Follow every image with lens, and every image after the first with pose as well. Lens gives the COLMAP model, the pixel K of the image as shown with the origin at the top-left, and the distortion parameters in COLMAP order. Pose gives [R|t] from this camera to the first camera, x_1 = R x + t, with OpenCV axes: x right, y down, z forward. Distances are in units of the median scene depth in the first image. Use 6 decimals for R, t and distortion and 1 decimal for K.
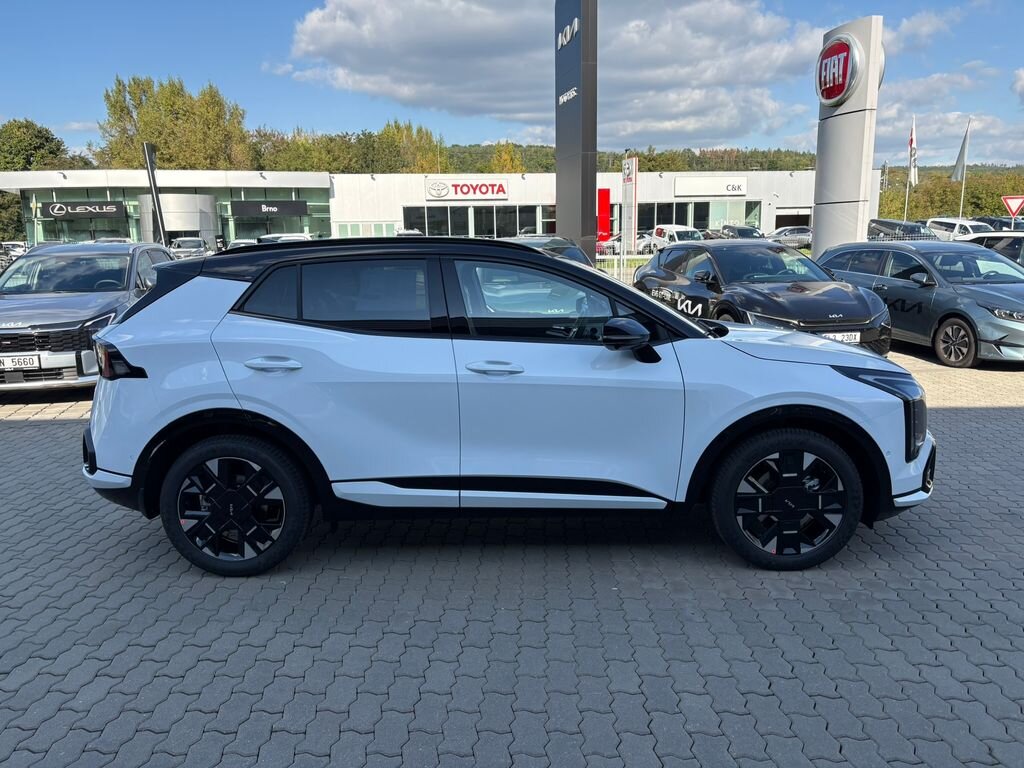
lens RADIAL K [[772.6, 0, 507.5], [0, 772.6, 382.6], [0, 0, 1]] dist [0.052988, -0.051729]
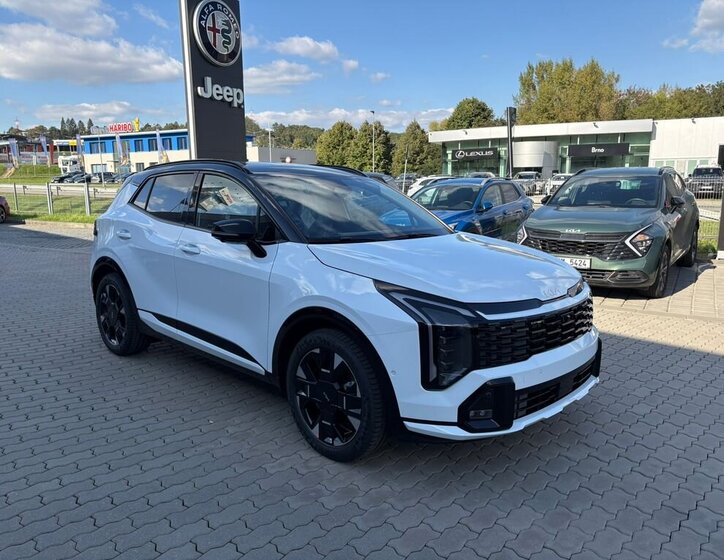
lens RADIAL K [[561.5, 0, 358.5], [0, 561.5, 280.5], [0, 0, 1]] dist [0.046345, -0.043400]
pose [[0.731126, 0.134981, -0.668757, 0.070628], [-0.132491, 0.989662, 0.054904, -0.004611], [0.669254, 0.048462, 0.741451, 0.033077]]
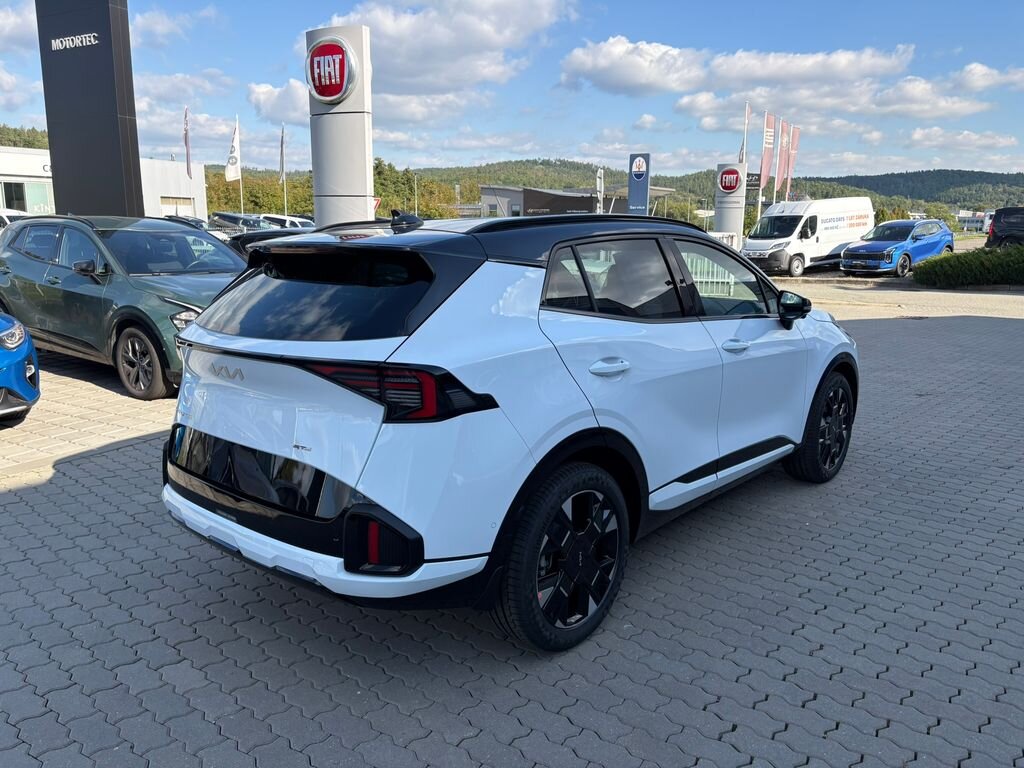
lens RADIAL K [[772.6, 0, 509.3], [0, 772.6, 383.4], [0, 0, 1]] dist [0.052988, -0.051729]
pose [[0.649763, -0.127146, 0.749428, -0.075606], [0.119333, 0.990749, 0.064624, -0.005541], [-0.750711, 0.047441, 0.658925, 0.041749]]
